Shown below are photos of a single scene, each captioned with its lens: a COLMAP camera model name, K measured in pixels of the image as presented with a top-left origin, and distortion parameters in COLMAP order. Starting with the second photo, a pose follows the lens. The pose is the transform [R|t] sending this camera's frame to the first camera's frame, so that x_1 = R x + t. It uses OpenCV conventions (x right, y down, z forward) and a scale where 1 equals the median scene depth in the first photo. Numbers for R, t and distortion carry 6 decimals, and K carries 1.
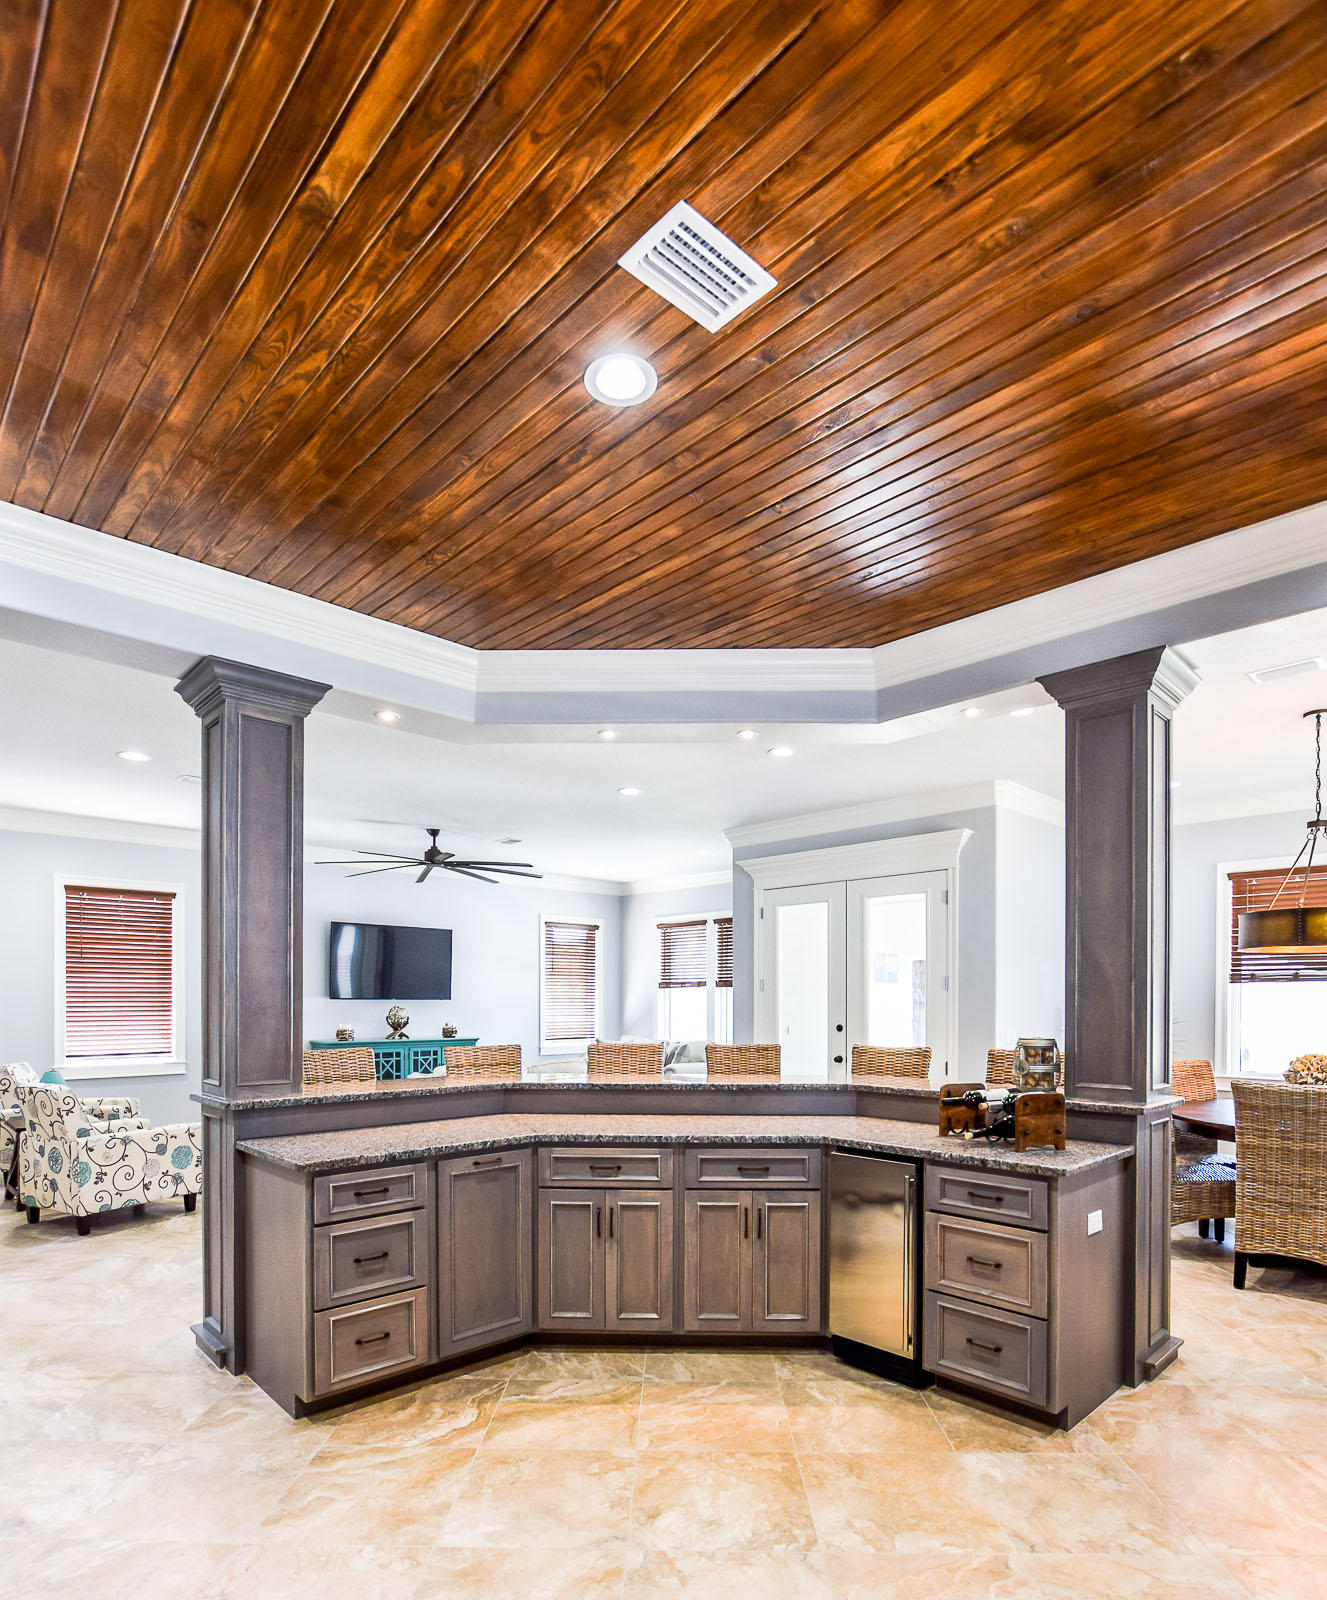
lens RADIAL K [[874.6, 0, 659.8], [0, 874.6, 1002.8], [0, 0, 1]] dist [-0.006319, -0.000776]
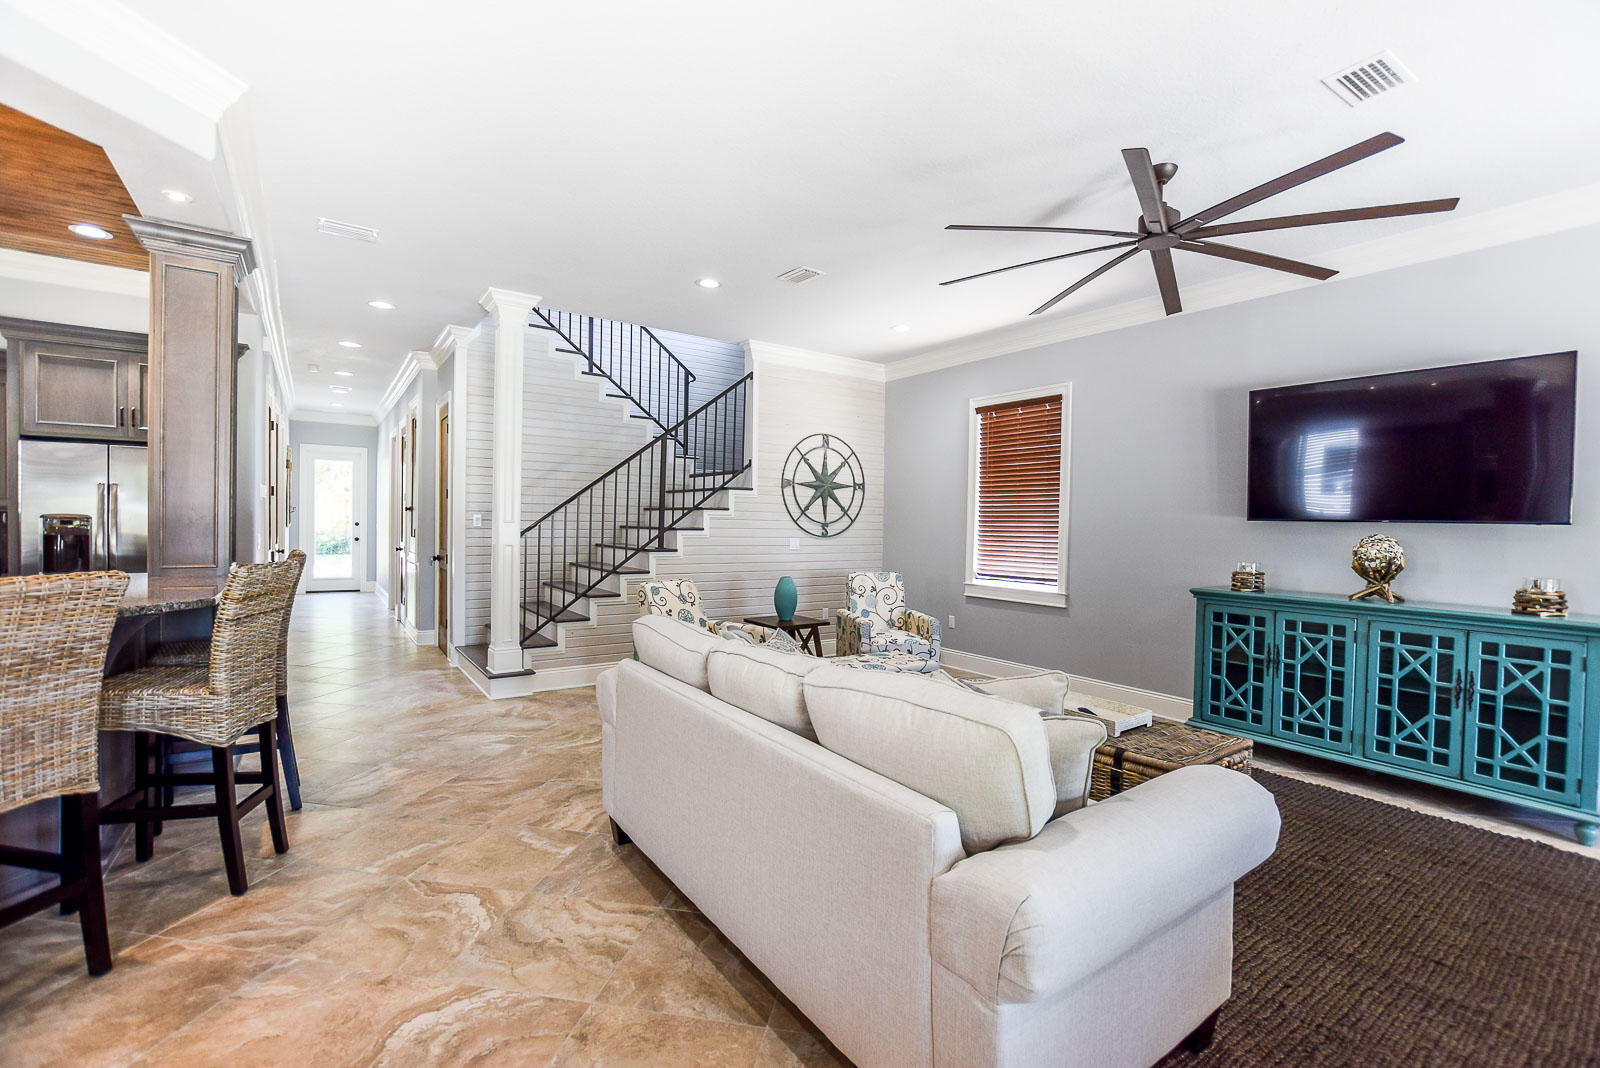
lens RADIAL K [[702.8, 0, 805.4], [0, 702.8, 535.1], [0, 0, 1]] dist [-0.015364, 0.002150]
pose [[-0.147058, 0.015552, -0.989006, 0.238389], [-0.021763, 0.999583, 0.018954, 0.006063], [0.988888, 0.024311, -0.146658, 1.276100]]
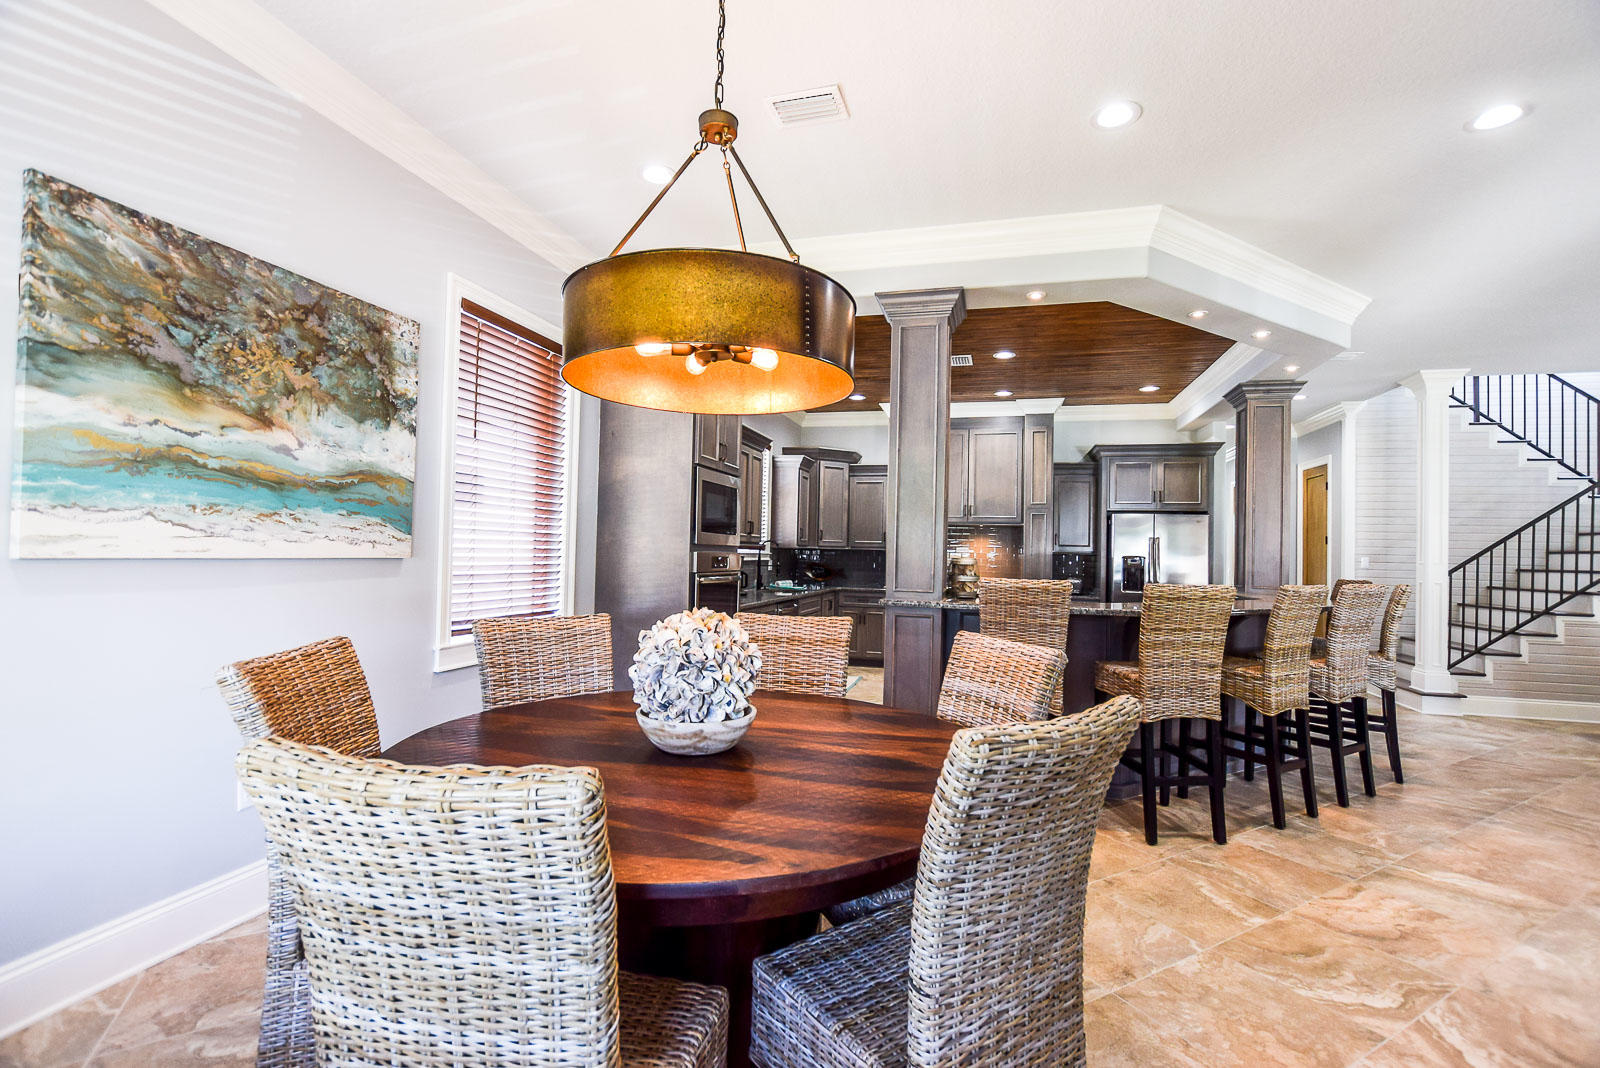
lens RADIAL K [[702.8, 0, 810.6], [0, 702.8, 532.9], [0, 0, 1]] dist [-0.015364, 0.002150]
pose [[-0.854114, -0.036726, -0.518788, 0.781056], [-0.027520, 0.999298, -0.025433, 0.022228], [0.519357, -0.007445, -0.854525, 1.166650]]
